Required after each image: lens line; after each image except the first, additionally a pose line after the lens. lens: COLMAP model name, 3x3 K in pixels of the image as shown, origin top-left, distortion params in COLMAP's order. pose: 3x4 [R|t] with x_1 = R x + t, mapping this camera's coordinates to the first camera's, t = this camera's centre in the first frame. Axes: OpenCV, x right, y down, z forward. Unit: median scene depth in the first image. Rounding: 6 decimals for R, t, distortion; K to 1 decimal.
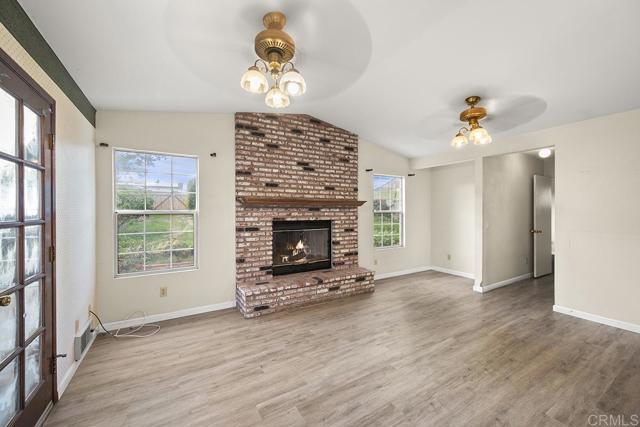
lens RADIAL K [[254.8, 0, 319.8], [0, 254.8, 212.8], [0, 0, 1]] dist [0.005755, -0.000552]
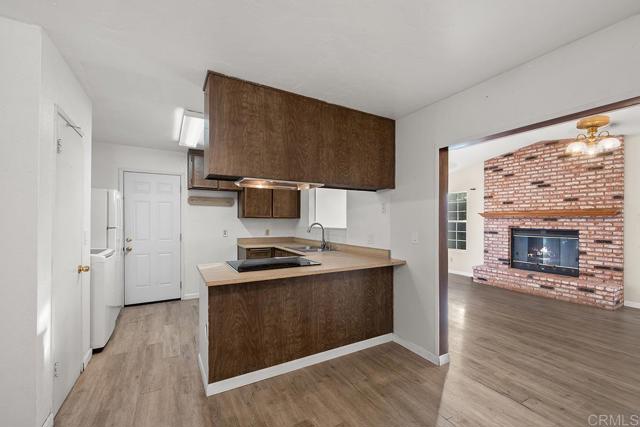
lens RADIAL K [[268.9, 0, 317.0], [0, 268.9, 220.2], [0, 0, 1]] dist [0.000706, 0.000835]
pose [[-0.038833, -0.000164, -0.999246, 1.379618], [-0.010551, 0.999944, 0.000246, -0.000296], [0.999190, 0.010552, -0.038833, -0.010229]]
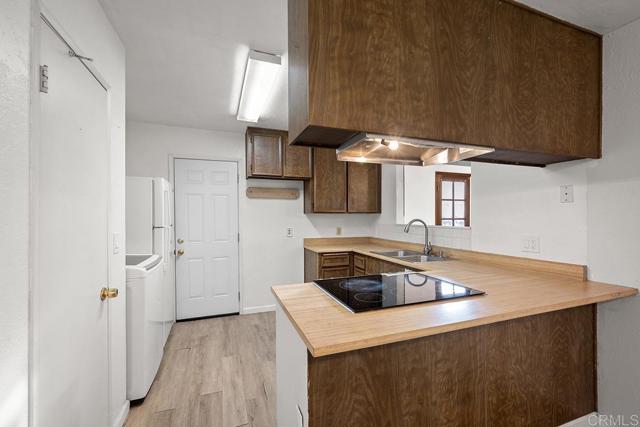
lens RADIAL K [[268.9, 0, 313.7], [0, 268.9, 217.1], [0, 0, 1]] dist [0.000706, 0.000835]
pose [[-0.206624, 0.004886, -0.978408, 1.108444], [-0.002648, 0.999981, 0.005553, 0.001599], [0.978417, 0.003738, -0.206607, -0.191338]]
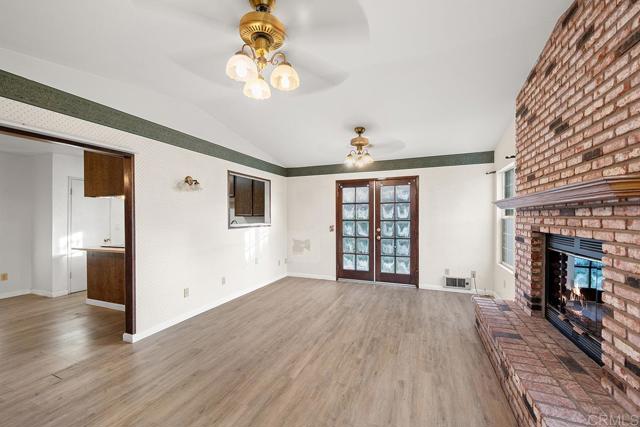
lens RADIAL K [[254.8, 0, 319.6], [0, 254.8, 219.6], [0, 0, 1]] dist [0.005755, -0.000552]
pose [[-0.804638, 0.009071, -0.593696, 0.672175], [0.001868, 0.999917, 0.012745, -0.007620], [0.593763, 0.009146, -0.804588, 1.230389]]
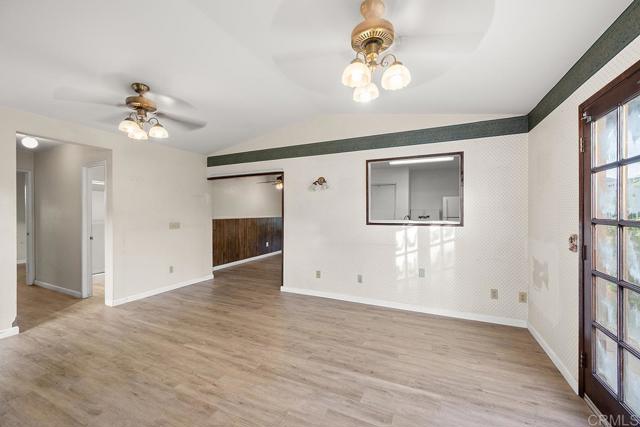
lens RADIAL K [[254.8, 0, 321.6], [0, 254.8, 213.4], [0, 0, 1]] dist [0.005755, -0.000552]
pose [[-0.561729, -0.003478, 0.827314, -0.408918], [0.001459, 0.999985, 0.005194, -0.003715], [-0.827320, 0.004125, -0.561715, 0.812385]]
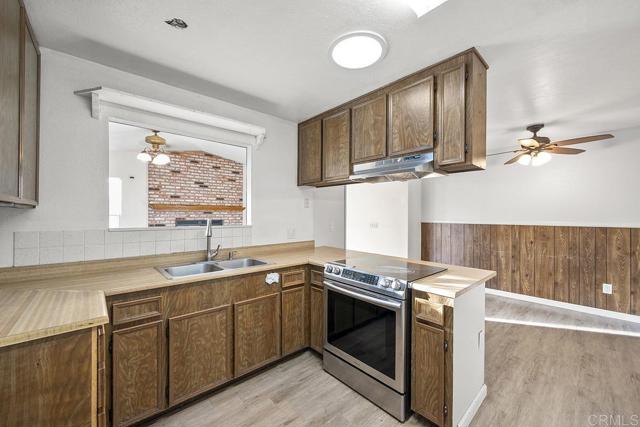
lens RADIAL K [[254.8, 0, 321.6], [0, 254.8, 214.3], [0, 0, 1]] dist [0.005755, -0.000552]
pose [[0.981926, 0.003610, 0.189229, 0.400371], [-0.002897, 0.999988, -0.004047, 0.001577], [-0.189241, 0.003426, 0.981925, -0.708438]]
